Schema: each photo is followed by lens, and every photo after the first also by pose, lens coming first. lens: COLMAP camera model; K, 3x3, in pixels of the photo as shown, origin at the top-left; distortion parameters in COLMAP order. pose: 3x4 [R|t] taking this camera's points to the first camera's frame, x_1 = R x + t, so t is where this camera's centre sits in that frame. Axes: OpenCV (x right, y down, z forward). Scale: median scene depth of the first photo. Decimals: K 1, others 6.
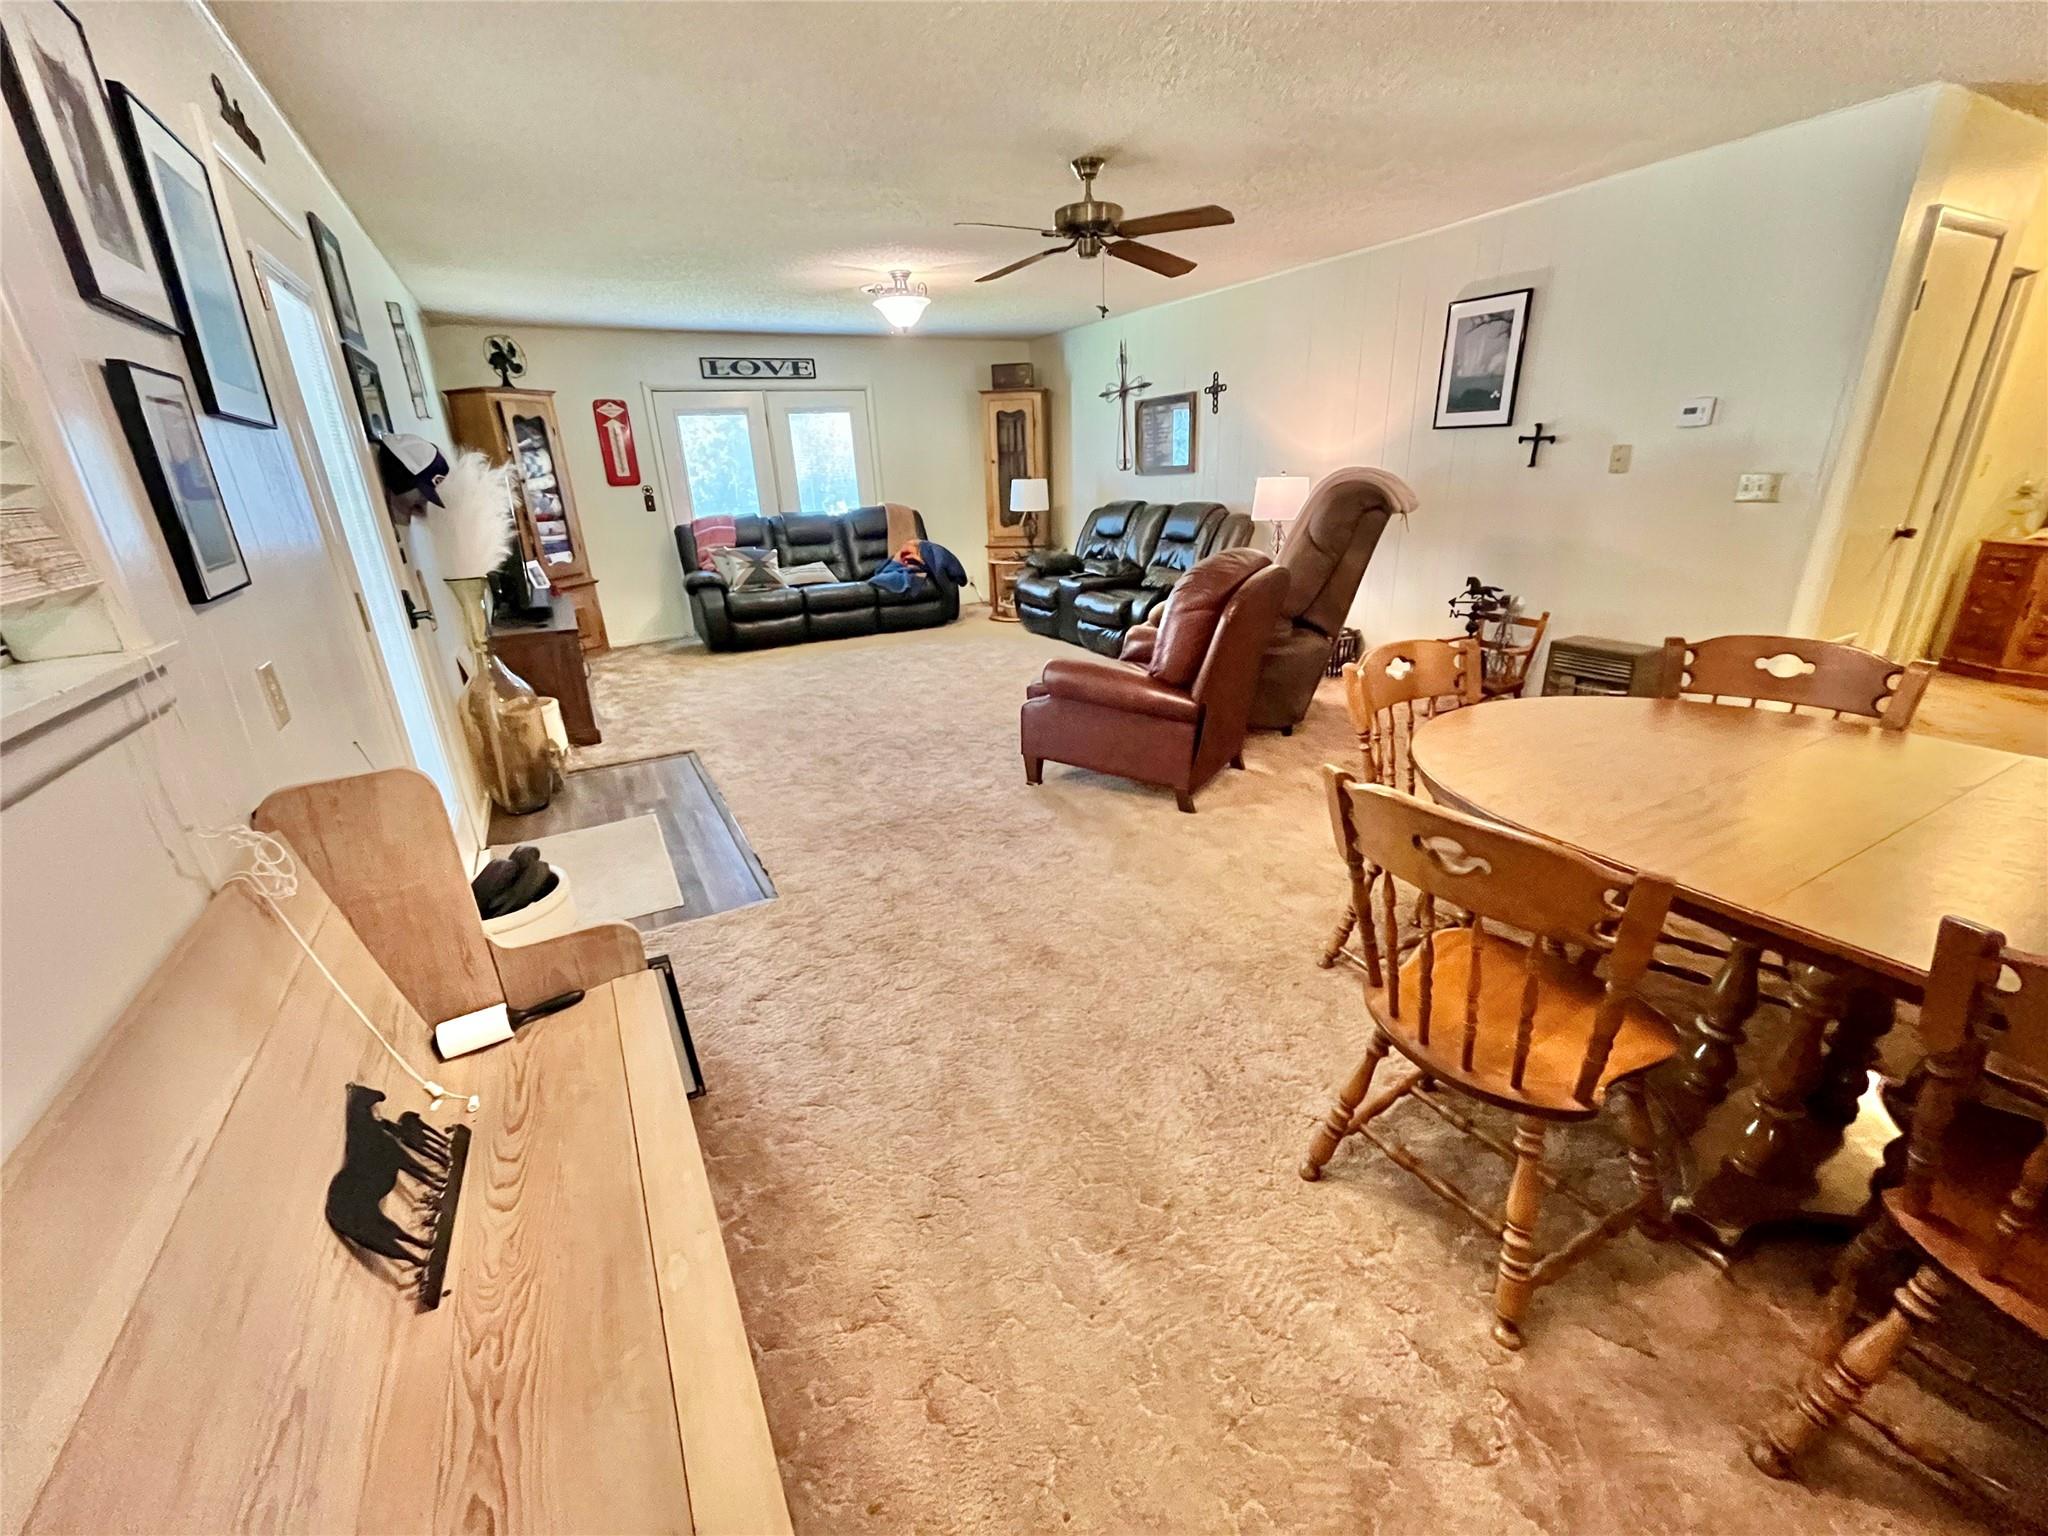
lens RADIAL K [[828.1, 0, 1021.3], [0, 828.1, 768.5], [0, 0, 1]] dist [0.002983, -0.000458]
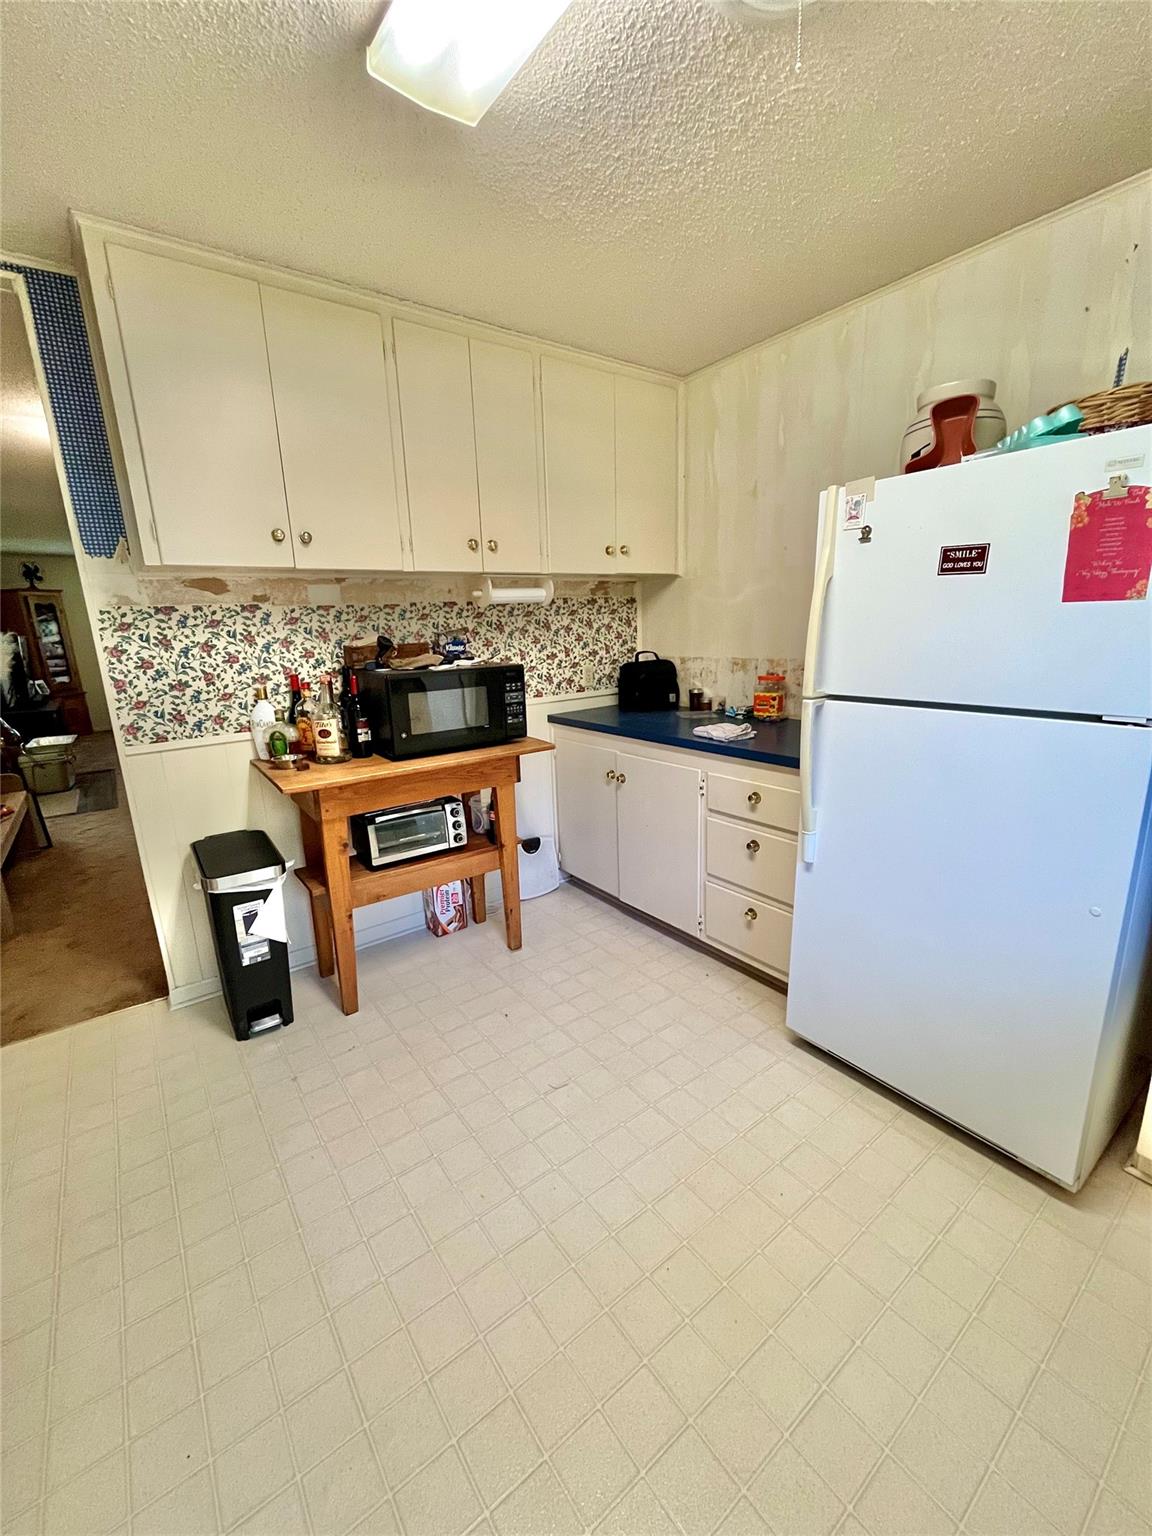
lens RADIAL K [[621.1, 0, 575.6], [0, 621.1, 771.0], [0, 0, 1]] dist [0.002983, -0.000458]
pose [[0.990955, -0.024951, 0.131856, 0.537962], [0.040134, 0.992695, -0.113780, 0.208162], [-0.128053, 0.118043, 0.984717, -0.656562]]
